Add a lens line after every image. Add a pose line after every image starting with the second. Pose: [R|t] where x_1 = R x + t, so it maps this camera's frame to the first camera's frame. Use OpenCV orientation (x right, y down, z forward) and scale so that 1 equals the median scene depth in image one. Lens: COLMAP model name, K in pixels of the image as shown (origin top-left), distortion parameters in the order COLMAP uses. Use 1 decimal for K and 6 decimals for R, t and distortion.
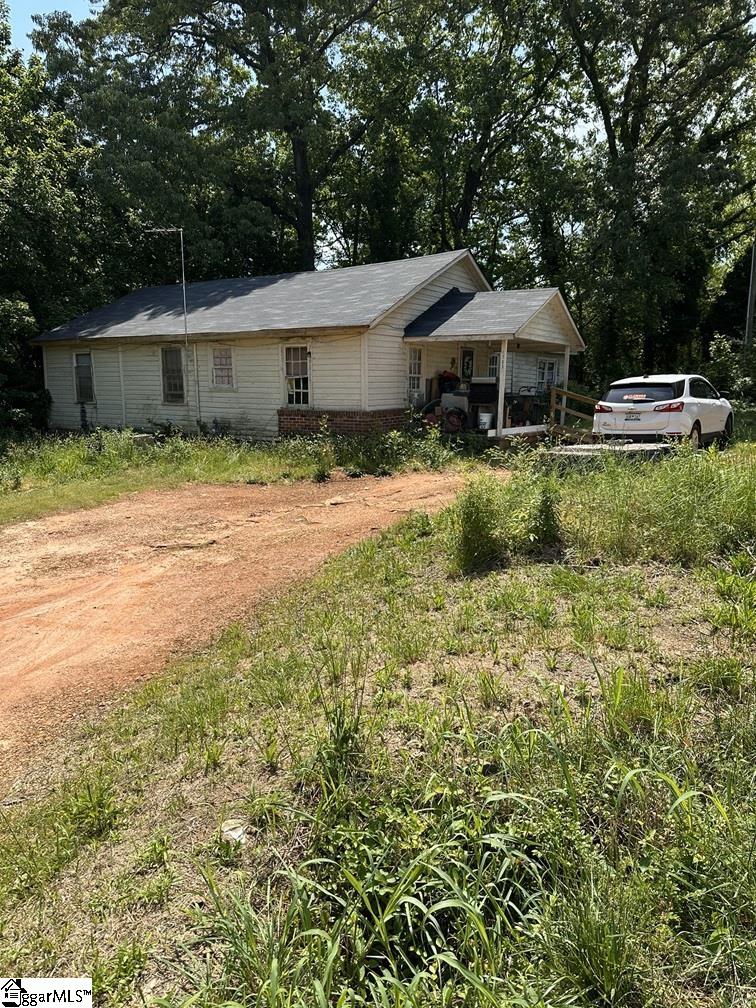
lens RADIAL K [[707.4, 0, 374.9], [0, 707.4, 507.0], [0, 0, 1]] dist [0.053067, -0.001998]
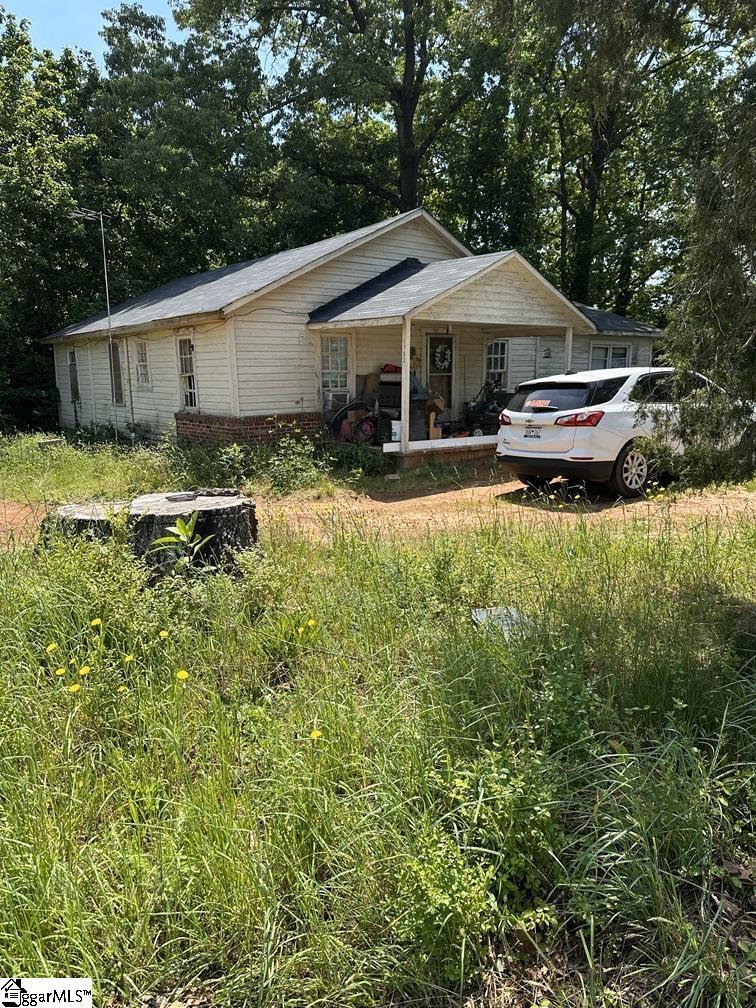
lens RADIAL K [[707.4, 0, 380.3], [0, 707.4, 506.7], [0, 0, 1]] dist [0.053067, -0.001998]
pose [[0.947893, 0.048773, -0.314833, 0.381691], [-0.043870, 0.998781, 0.022646, -0.055290], [0.315554, -0.007654, 0.948877, 0.265674]]
